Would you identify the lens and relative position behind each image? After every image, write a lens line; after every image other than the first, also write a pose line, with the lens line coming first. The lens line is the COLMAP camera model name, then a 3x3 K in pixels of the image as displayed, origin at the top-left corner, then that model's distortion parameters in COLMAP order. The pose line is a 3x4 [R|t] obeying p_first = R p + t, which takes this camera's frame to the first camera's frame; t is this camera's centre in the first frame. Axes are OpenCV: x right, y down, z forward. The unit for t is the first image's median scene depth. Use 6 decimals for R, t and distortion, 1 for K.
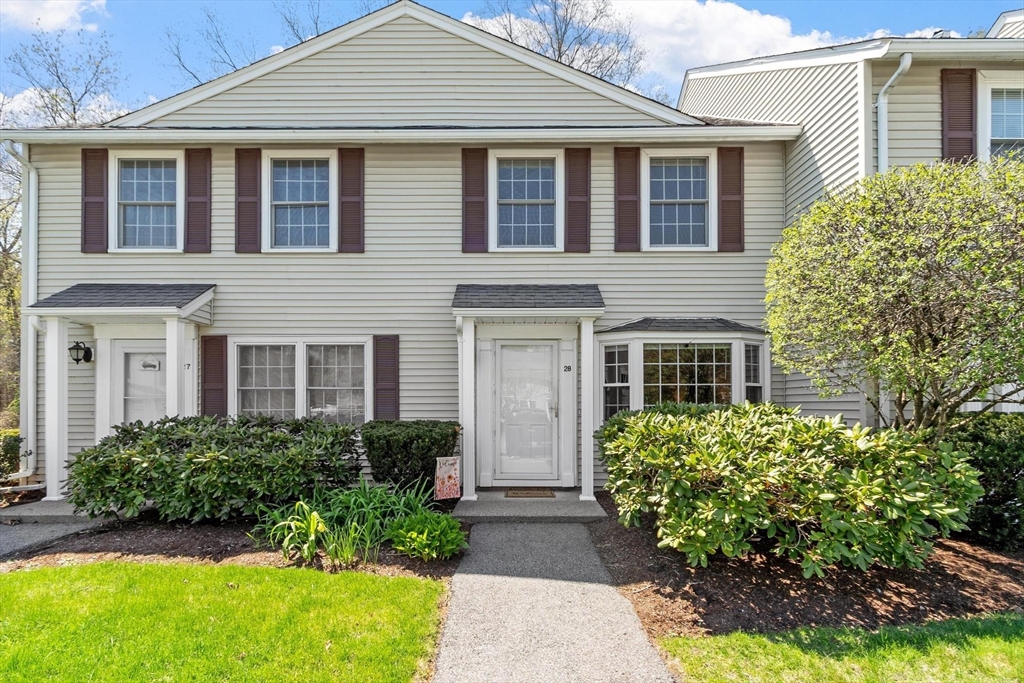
lens RADIAL K [[453.0, 0, 508.6], [0, 453.0, 397.3], [0, 0, 1]] dist [-0.000275, -0.000338]
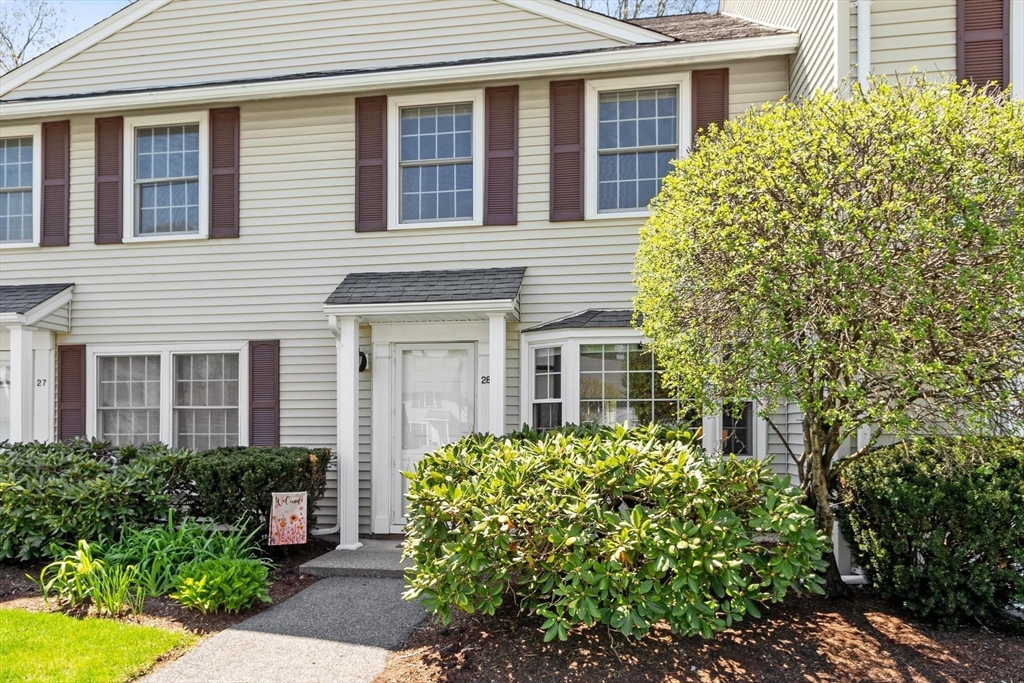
lens RADIAL K [[648.4, 0, 515.3], [0, 648.4, 418.1], [0, 0, 1]] dist [0.000287, -0.001074]
pose [[0.989633, -0.003527, -0.143573, 0.327564], [0.003322, 0.999993, -0.001666, 0.002342], [0.143578, 0.001171, 0.989638, -0.061018]]
